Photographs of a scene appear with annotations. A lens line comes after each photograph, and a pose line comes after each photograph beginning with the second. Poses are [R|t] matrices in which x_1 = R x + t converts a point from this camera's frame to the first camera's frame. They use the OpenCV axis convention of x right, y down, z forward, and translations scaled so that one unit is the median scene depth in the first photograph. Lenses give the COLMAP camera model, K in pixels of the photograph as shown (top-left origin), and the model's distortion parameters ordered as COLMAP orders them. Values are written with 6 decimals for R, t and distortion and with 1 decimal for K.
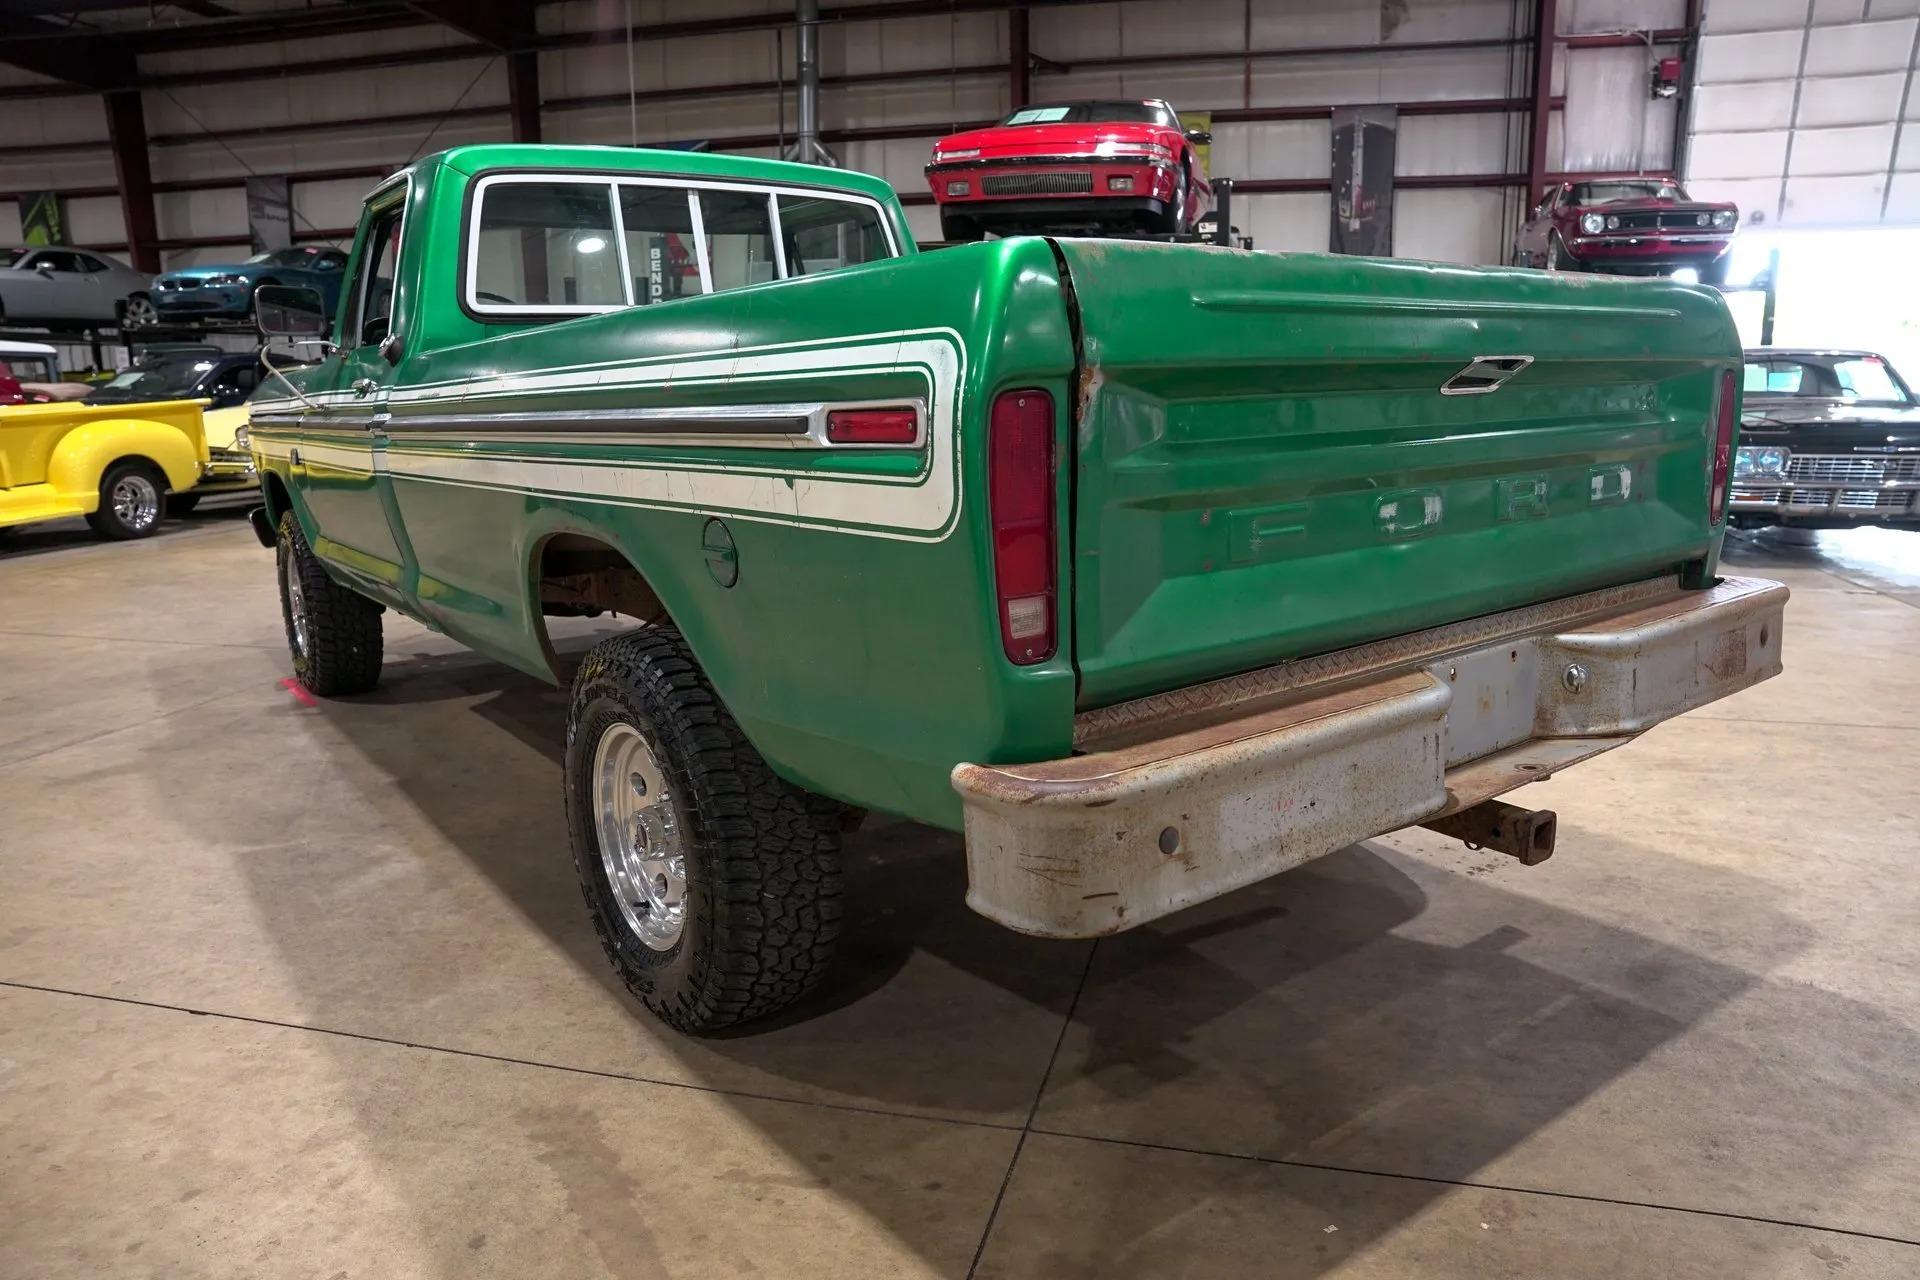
lens RADIAL K [[1315.6, 0, 965.1], [0, 1315.6, 634.8], [0, 0, 1]] dist [-0.139161, 0.108881]
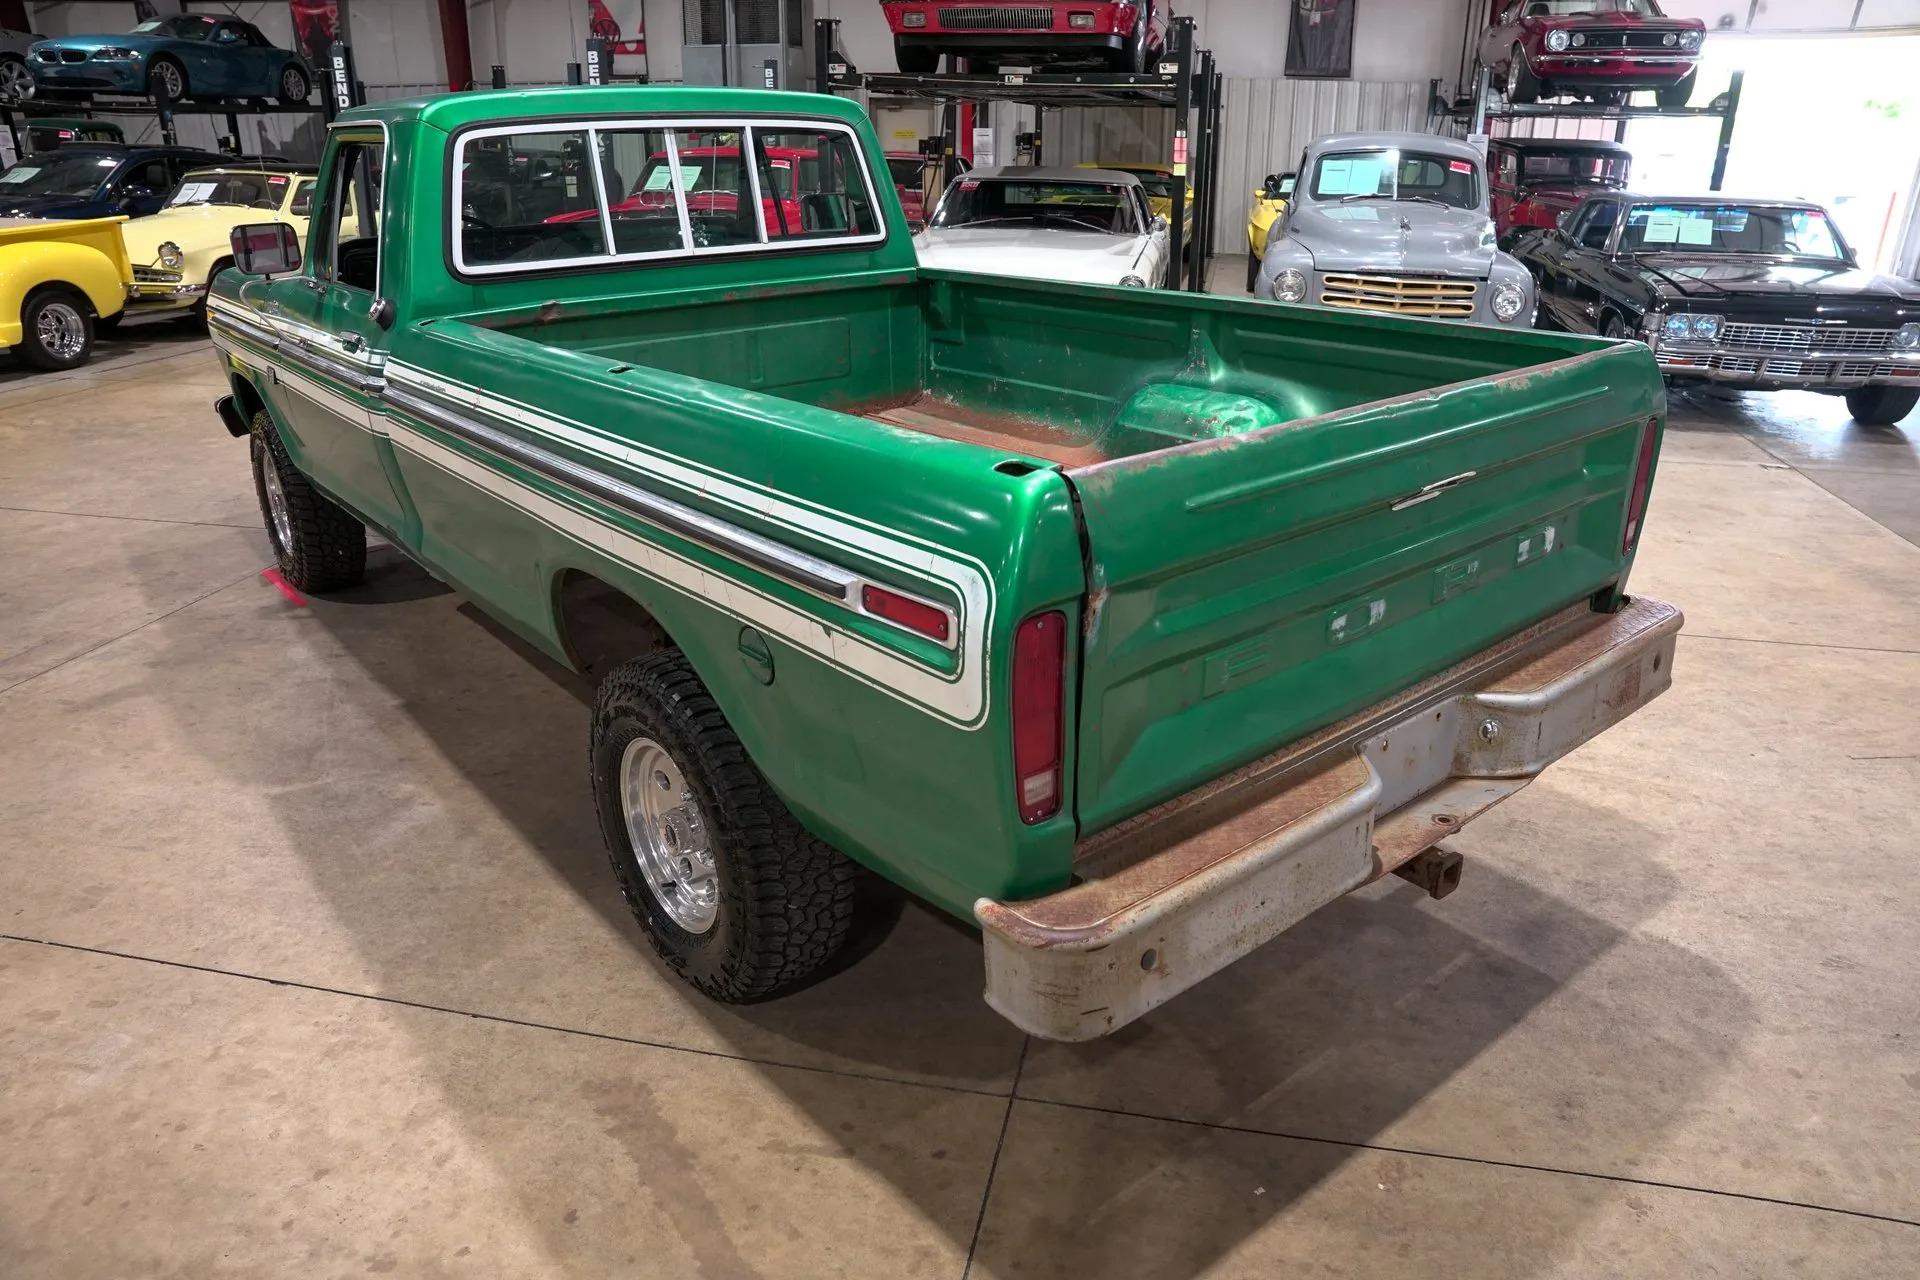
lens RADIAL K [[1315.6, 0, 965.2], [0, 1315.6, 637.3], [0, 0, 1]] dist [-0.139161, 0.108881]
pose [[0.998838, -0.000319, 0.048185, -0.045971], [-0.008333, 0.983770, 0.179241, -0.213746], [-0.047460, -0.179434, 0.982625, -0.092205]]
